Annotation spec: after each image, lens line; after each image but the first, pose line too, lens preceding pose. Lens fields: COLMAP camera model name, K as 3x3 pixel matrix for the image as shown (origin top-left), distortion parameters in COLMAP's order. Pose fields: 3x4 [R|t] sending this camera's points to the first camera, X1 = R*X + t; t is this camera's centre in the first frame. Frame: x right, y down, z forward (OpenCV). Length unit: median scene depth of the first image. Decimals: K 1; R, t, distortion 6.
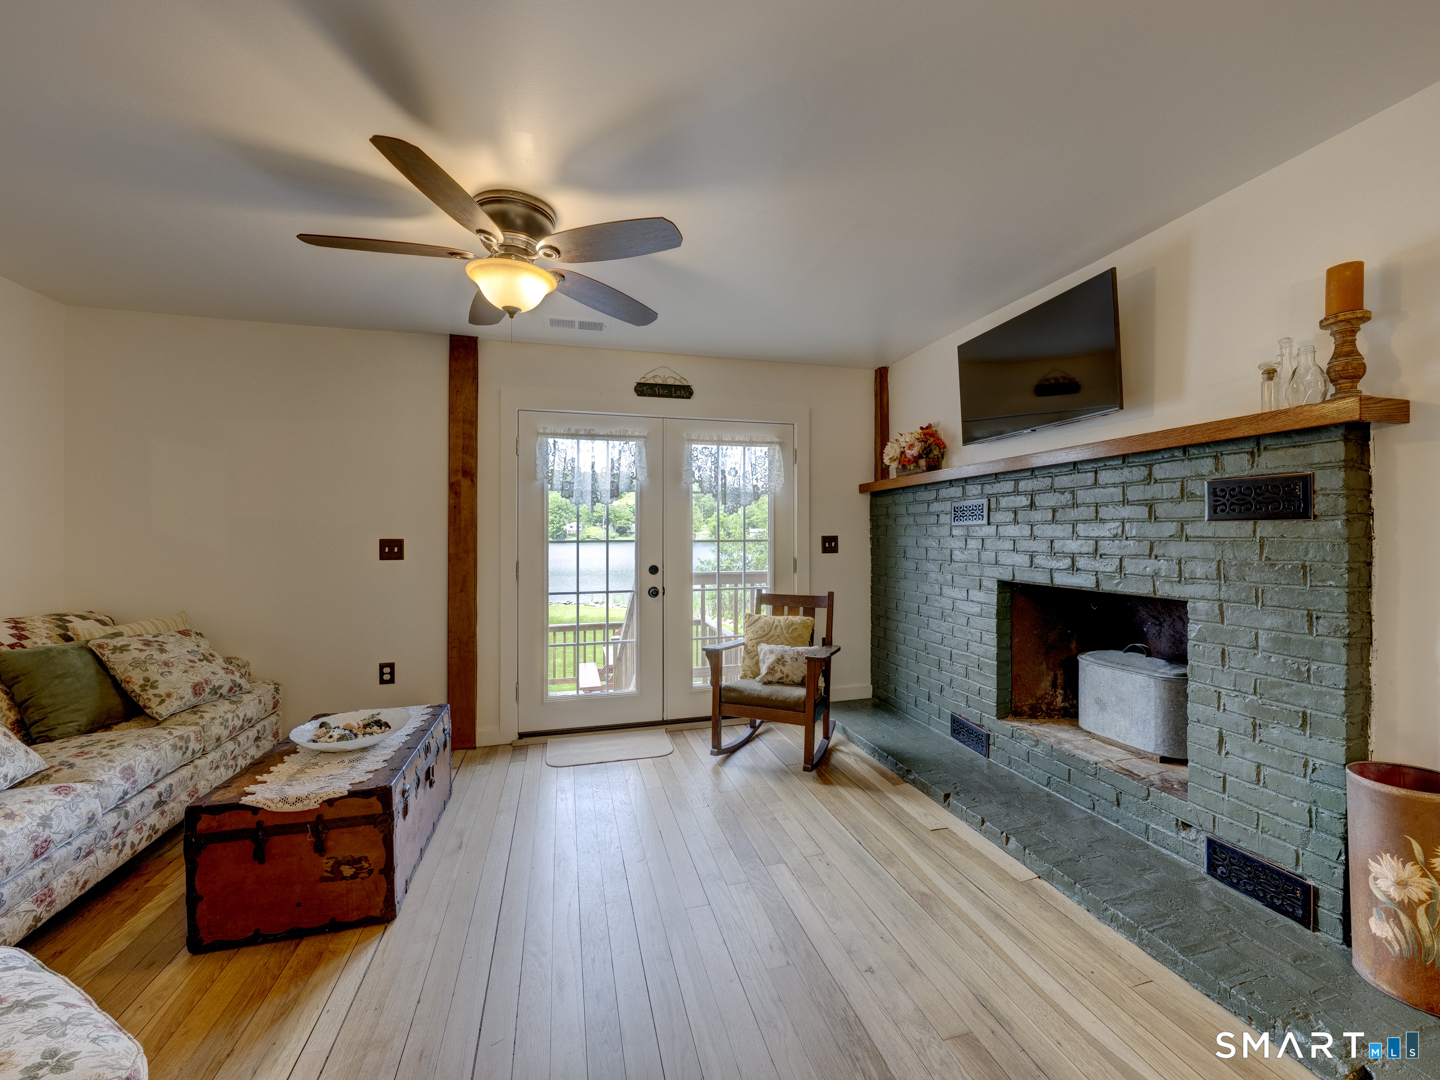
lens RADIAL K [[554.8, 0, 721.4], [0, 554.8, 541.4], [0, 0, 1]] dist [0.004430, 0.000477]
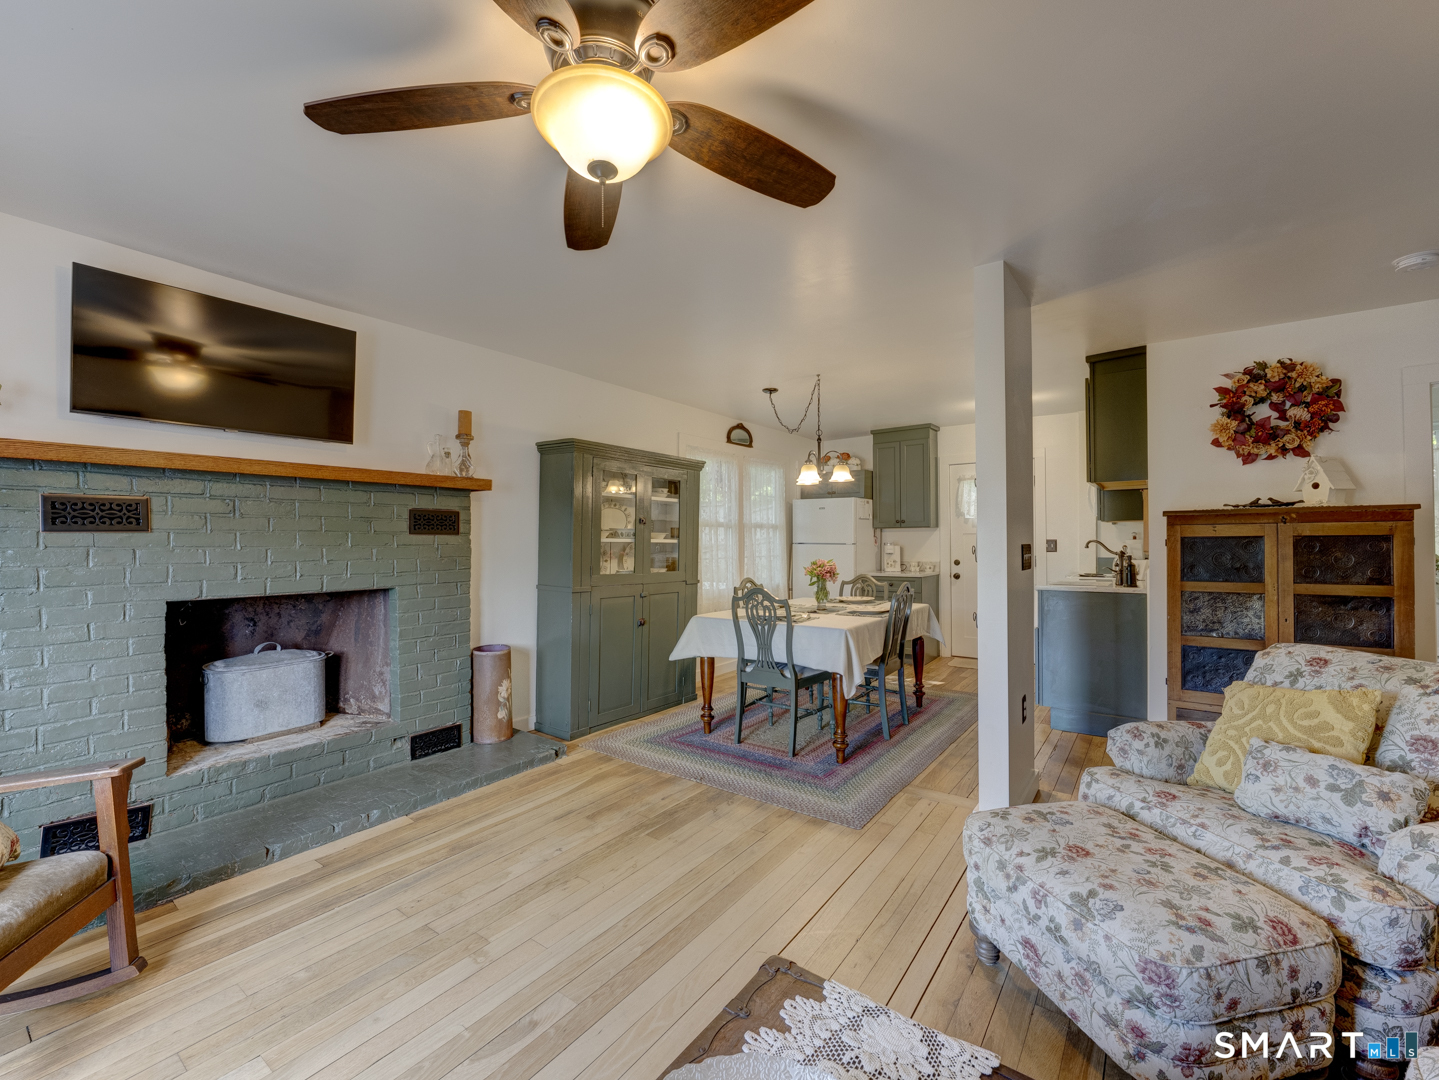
lens RADIAL K [[590.6, 0, 711.8], [0, 590.6, 535.0], [0, 0, 1]] dist [0.007654, 0.000516]
pose [[-0.589992, 0.024094, 0.807050, -0.778228], [0.024590, 0.999627, -0.011867, 0.004800], [-0.807035, 0.012844, -0.590364, 1.029784]]
